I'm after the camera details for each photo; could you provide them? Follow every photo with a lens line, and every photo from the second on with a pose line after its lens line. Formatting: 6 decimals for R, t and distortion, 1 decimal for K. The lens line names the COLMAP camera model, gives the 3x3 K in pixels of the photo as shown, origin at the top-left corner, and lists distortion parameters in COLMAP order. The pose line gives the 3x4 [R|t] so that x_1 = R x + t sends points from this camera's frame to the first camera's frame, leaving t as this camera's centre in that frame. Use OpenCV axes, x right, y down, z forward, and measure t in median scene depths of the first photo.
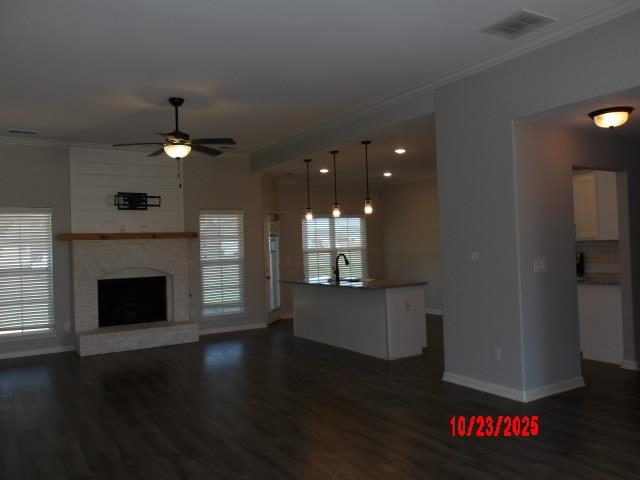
lens RADIAL K [[524.5, 0, 319.1], [0, 524.5, 238.2], [0, 0, 1]] dist [0.002626, 0.009498]
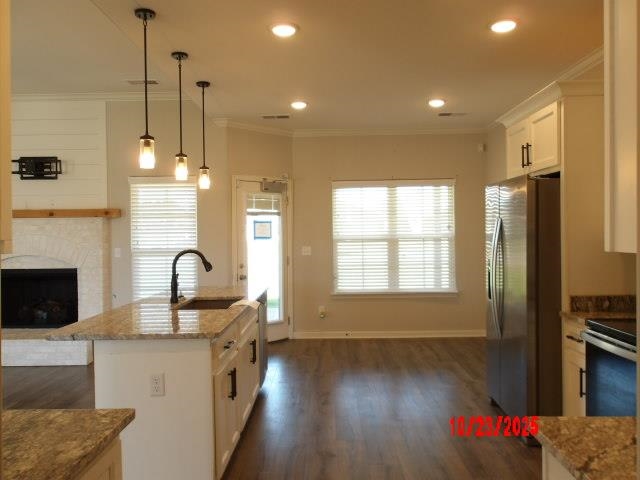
lens RADIAL K [[524.5, 0, 319.1], [0, 524.5, 238.2], [0, 0, 1]] dist [0.002626, 0.009498]
pose [[0.838910, 0.034956, -0.543147, 0.392527], [-0.009596, 0.998730, 0.049456, -0.010110], [0.544186, -0.036277, 0.838180, 0.568610]]
